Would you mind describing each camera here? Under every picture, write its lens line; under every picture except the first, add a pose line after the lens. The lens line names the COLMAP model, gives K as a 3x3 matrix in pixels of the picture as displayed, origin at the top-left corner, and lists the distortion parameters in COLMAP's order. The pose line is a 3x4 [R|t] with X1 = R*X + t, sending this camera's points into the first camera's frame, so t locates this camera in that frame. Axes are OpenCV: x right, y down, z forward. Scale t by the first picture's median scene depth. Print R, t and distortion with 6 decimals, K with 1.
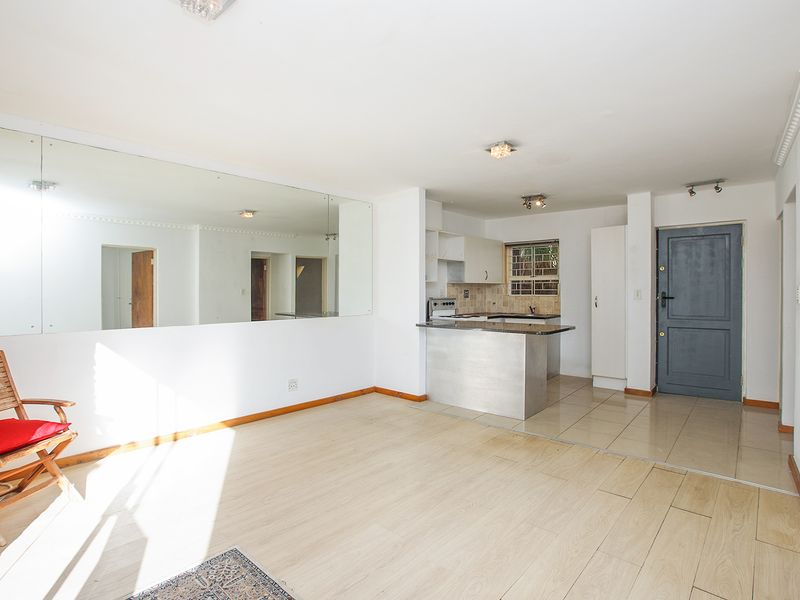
lens RADIAL K [[423.8, 0, 373.3], [0, 423.8, 285.8], [0, 0, 1]] dist [-0.043631, 0.013593]
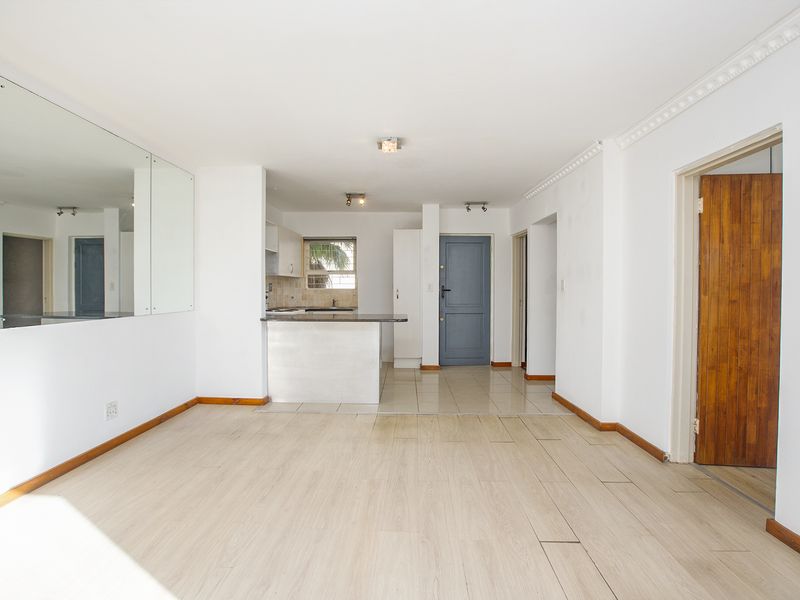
lens RADIAL K [[423.8, 0, 392.1], [0, 423.8, 292.1], [0, 0, 1]] dist [-0.043631, 0.013593]
pose [[0.749307, -0.002706, 0.662217, -0.267190], [-0.009557, 0.999843, 0.014901, 0.017124], [-0.662153, -0.017494, 0.749164, 0.145090]]
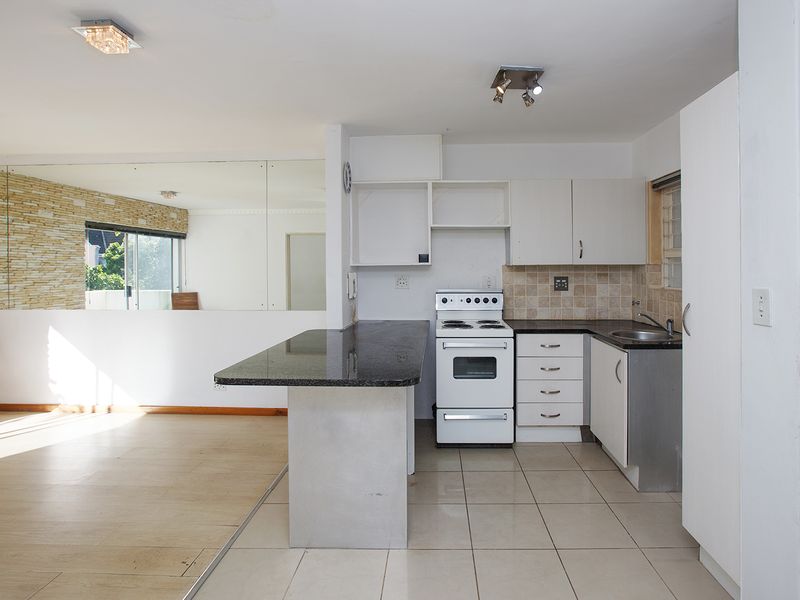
lens RADIAL K [[423.8, 0, 426.8], [0, 423.8, 270.9], [0, 0, 1]] dist [-0.043631, 0.013593]
pose [[0.685308, 0.005543, -0.728233, 0.671005], [0.011911, 0.999752, 0.018818, -0.013914], [0.728156, -0.021570, 0.685072, 0.639663]]
